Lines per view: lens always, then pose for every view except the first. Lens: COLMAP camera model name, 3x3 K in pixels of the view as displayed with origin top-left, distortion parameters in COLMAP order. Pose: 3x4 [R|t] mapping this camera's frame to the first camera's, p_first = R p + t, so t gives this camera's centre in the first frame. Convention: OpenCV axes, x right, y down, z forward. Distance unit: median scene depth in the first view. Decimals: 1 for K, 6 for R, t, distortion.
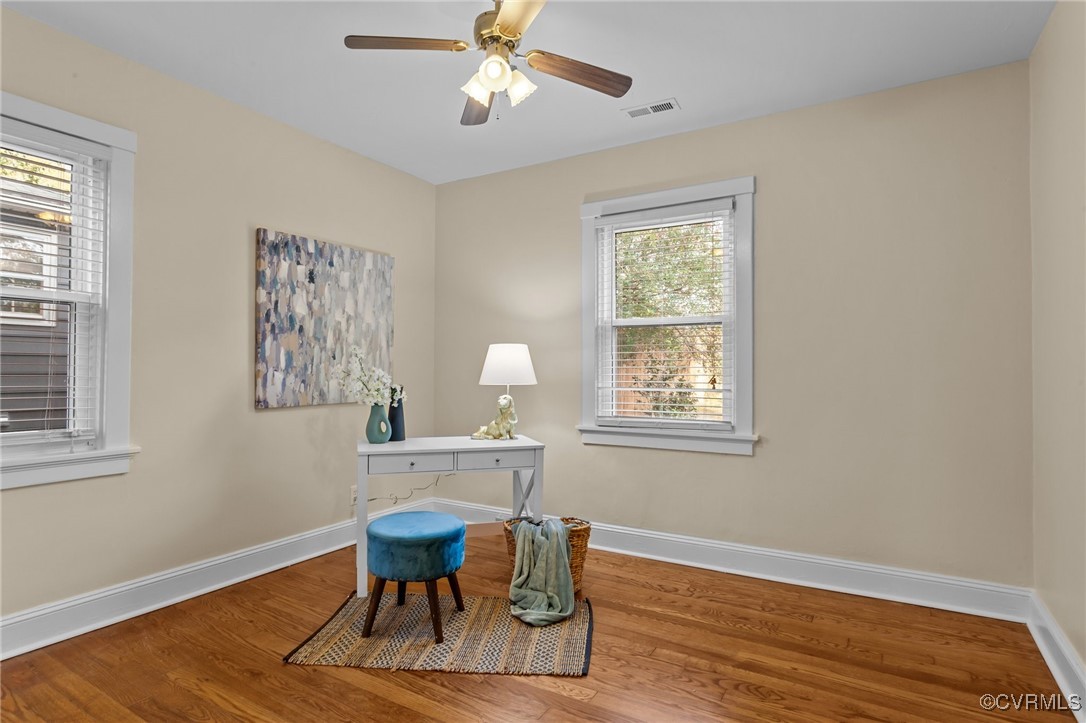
lens RADIAL K [[567.5, 0, 546.3], [0, 567.5, 364.9], [0, 0, 1]] dist [0.004906, 0.000784]
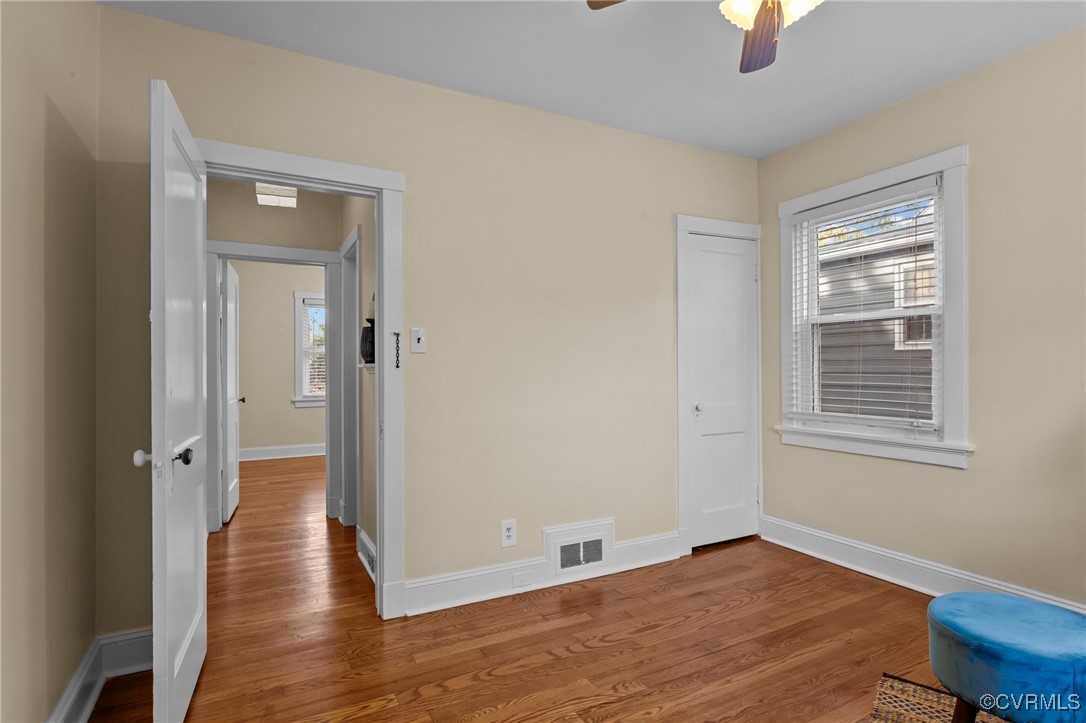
lens RADIAL K [[567.5, 0, 546.3], [0, 567.5, 364.9], [0, 0, 1]] dist [0.004906, 0.000784]
pose [[-0.527375, -0.011438, -0.849555, 0.637260], [0.010133, 0.999754, -0.019751, 0.011374], [0.849572, -0.019025, -0.527130, 1.000653]]
